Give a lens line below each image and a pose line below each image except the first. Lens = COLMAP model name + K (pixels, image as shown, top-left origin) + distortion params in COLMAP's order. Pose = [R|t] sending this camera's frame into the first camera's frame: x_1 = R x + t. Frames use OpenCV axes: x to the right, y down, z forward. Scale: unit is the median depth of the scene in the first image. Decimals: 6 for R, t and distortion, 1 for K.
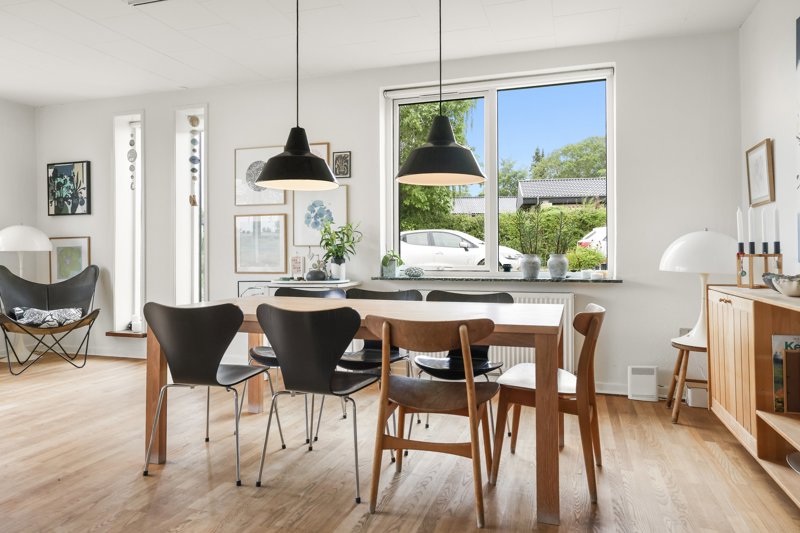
lens RADIAL K [[538.5, 0, 398.2], [0, 538.5, 245.9], [0, 0, 1]] dist [0.018101, 0.003027]
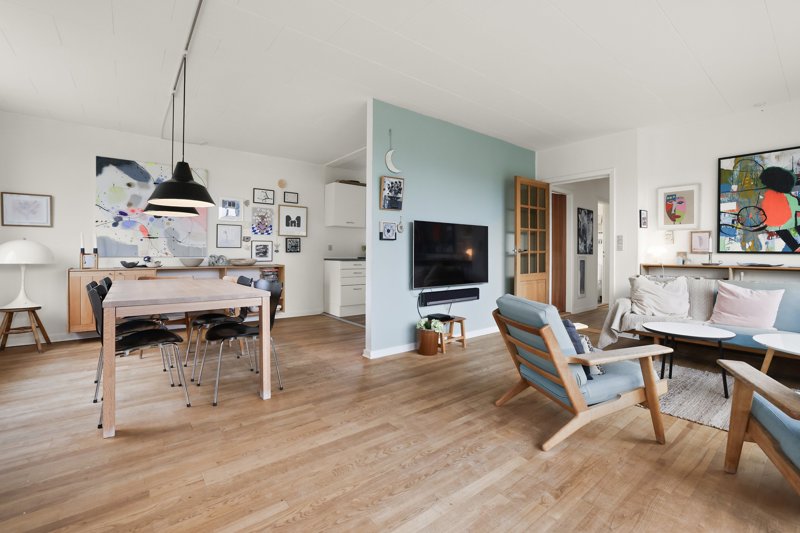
lens RADIAL K [[350.4, 0, 396.0], [0, 350.4, 255.0], [0, 0, 1]] dist [-0.018321, 0.000572]
pose [[-0.825347, -0.002552, 0.564620, -0.710556], [-0.010328, 0.999891, -0.010578, 0.014756], [-0.564531, -0.014561, -0.825283, 0.888452]]
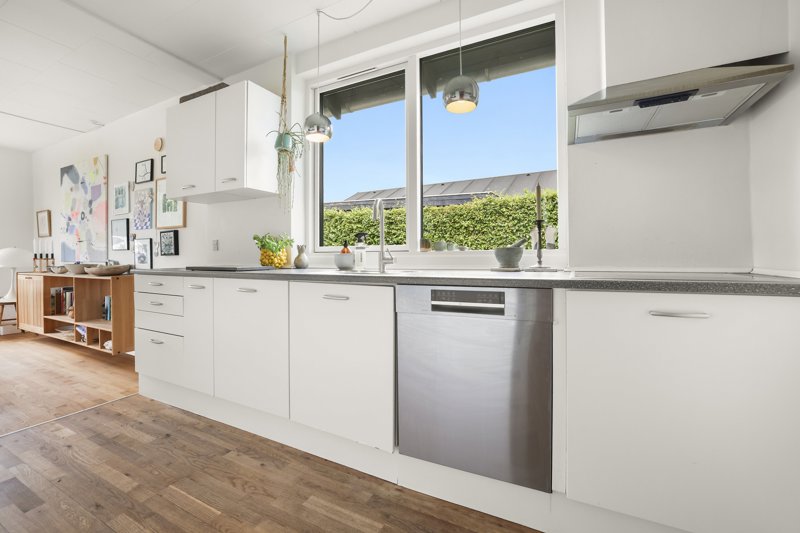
lens RADIAL K [[350.4, 0, 396.0], [0, 350.4, 255.0], [0, 0, 1]] dist [-0.018321, 0.000572]
pose [[0.167535, 0.005235, 0.985852, -0.354931], [-0.009888, 0.999945, -0.003630, -0.006144], [-0.985817, -0.009140, 0.167577, -0.488275]]
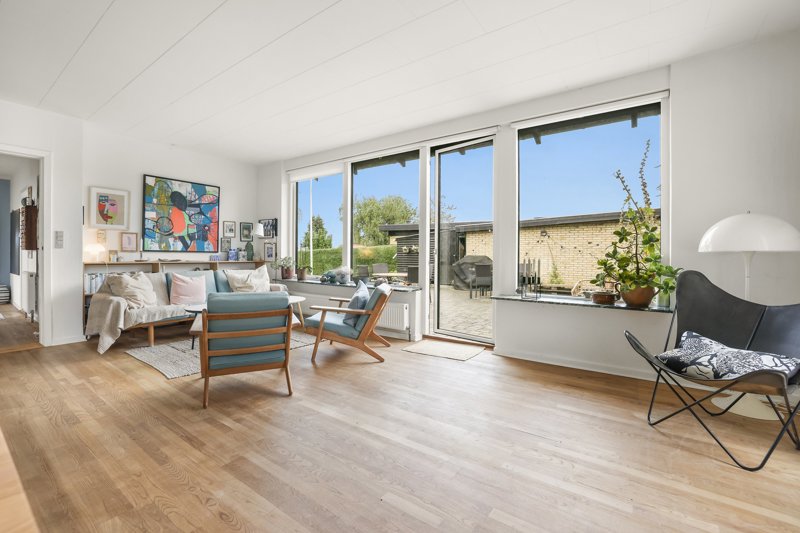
lens RADIAL K [[350.4, 0, 396.0], [0, 350.4, 255.0], [0, 0, 1]] dist [-0.018321, 0.000572]
pose [[-0.323751, 0.003619, -0.946135, -0.192858], [0.012814, 0.999918, -0.000560, 0.013760], [0.946056, -0.012305, -0.323771, 0.806819]]
